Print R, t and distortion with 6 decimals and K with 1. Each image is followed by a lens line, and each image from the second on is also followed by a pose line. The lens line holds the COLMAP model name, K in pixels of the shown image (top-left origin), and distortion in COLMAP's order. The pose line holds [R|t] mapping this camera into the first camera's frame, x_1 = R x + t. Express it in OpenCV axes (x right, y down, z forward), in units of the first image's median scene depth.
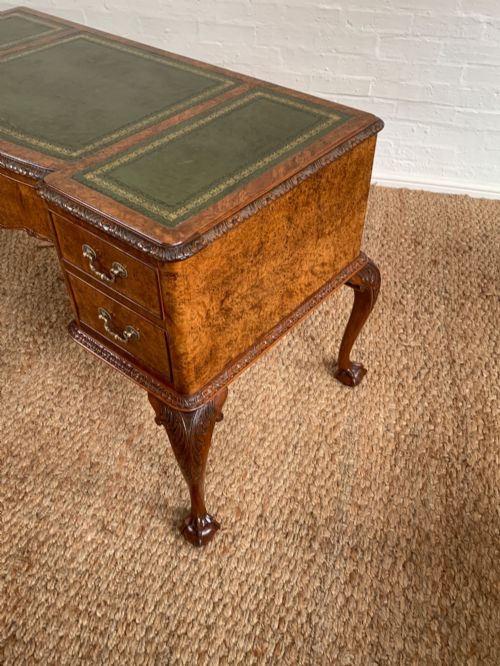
lens RADIAL K [[595.2, 0, 250.6], [0, 595.2, 328.6], [0, 0, 1]] dist [0.013683, -0.012711]
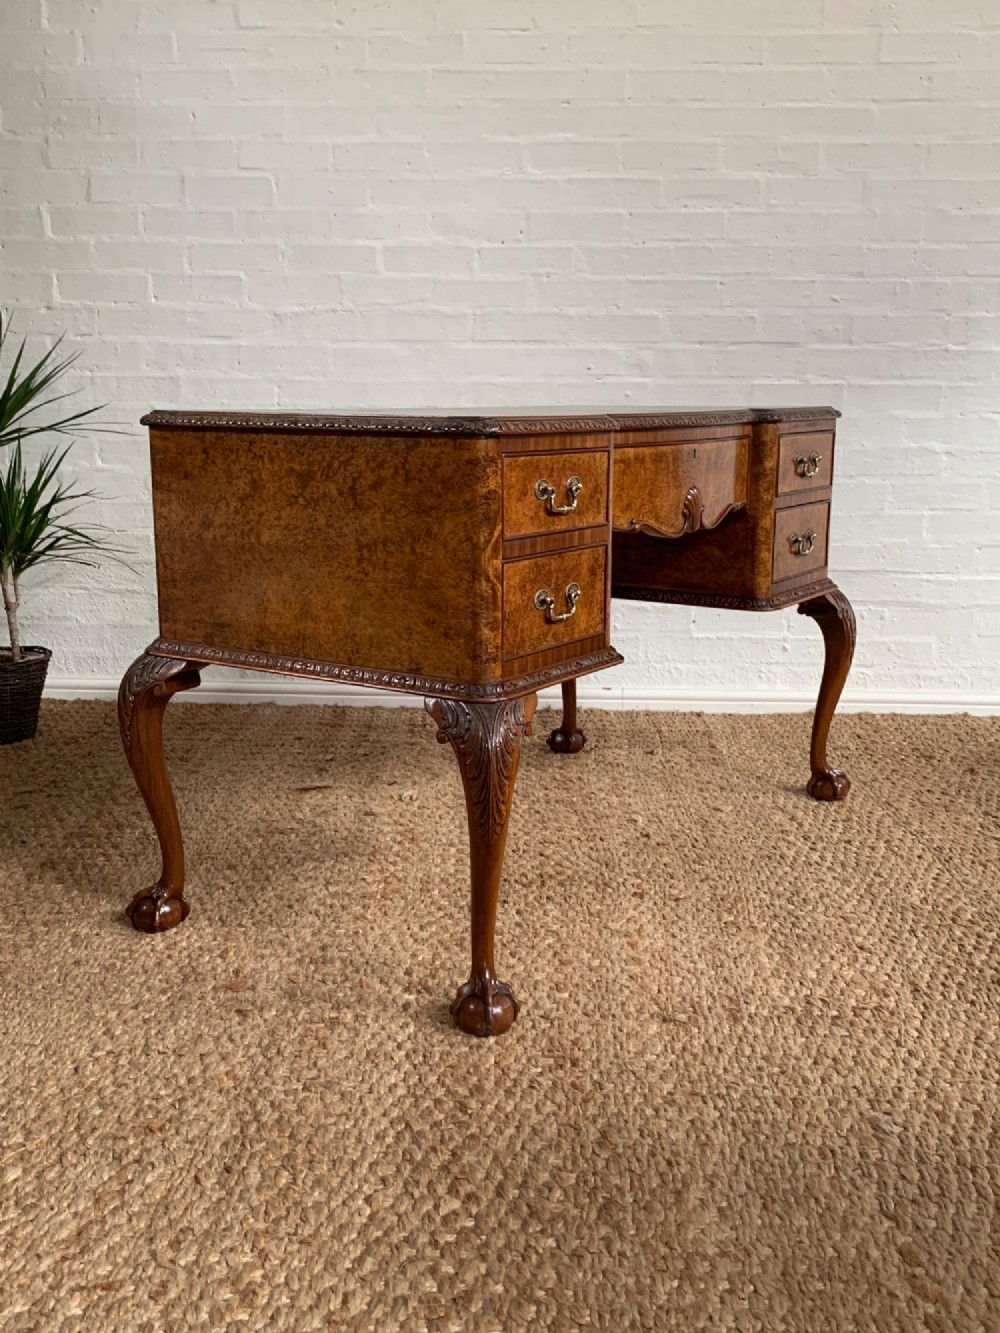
lens RADIAL K [[1355.7, 0, 505.0], [0, 1355.7, 662.4], [0, 0, 1]] dist [0.141211, -0.426478]
pose [[0.983458, -0.035458, 0.177631, -0.585705], [0.122968, 0.850746, -0.510990, 0.655615], [-0.133000, 0.524380, 0.841033, -0.235739]]
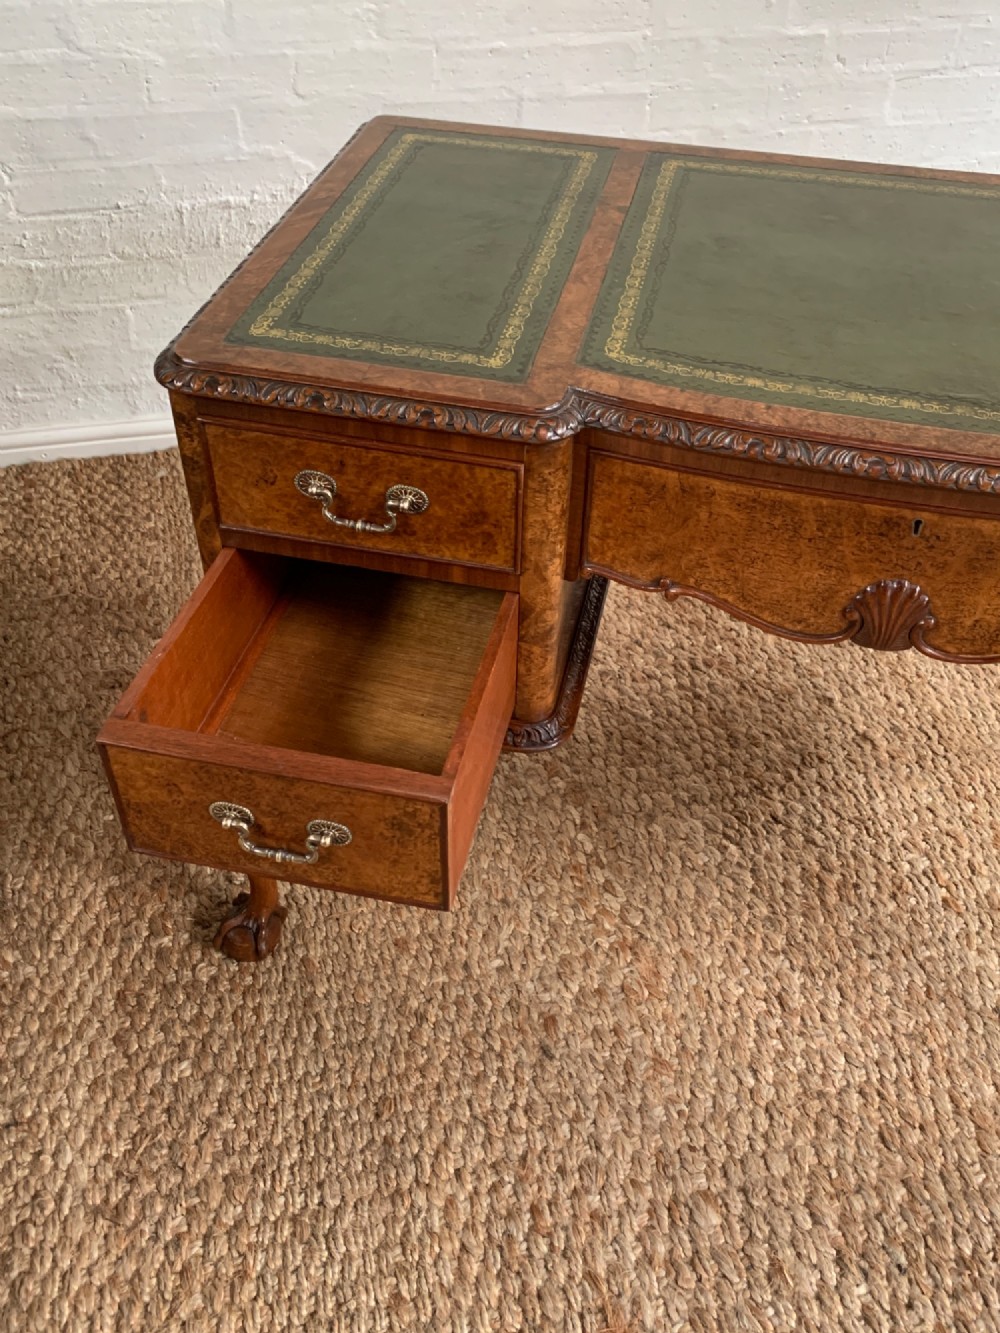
lens RADIAL K [[1205.4, 0, 513.7], [0, 1205.4, 678.5], [0, 0, 1]] dist [0.002549, 0.002379]
pose [[0.886843, -0.299390, 0.351960, -0.829705], [0.297977, 0.952711, 0.059590, -0.253300], [-0.353157, 0.052029, 0.934116, 0.306501]]
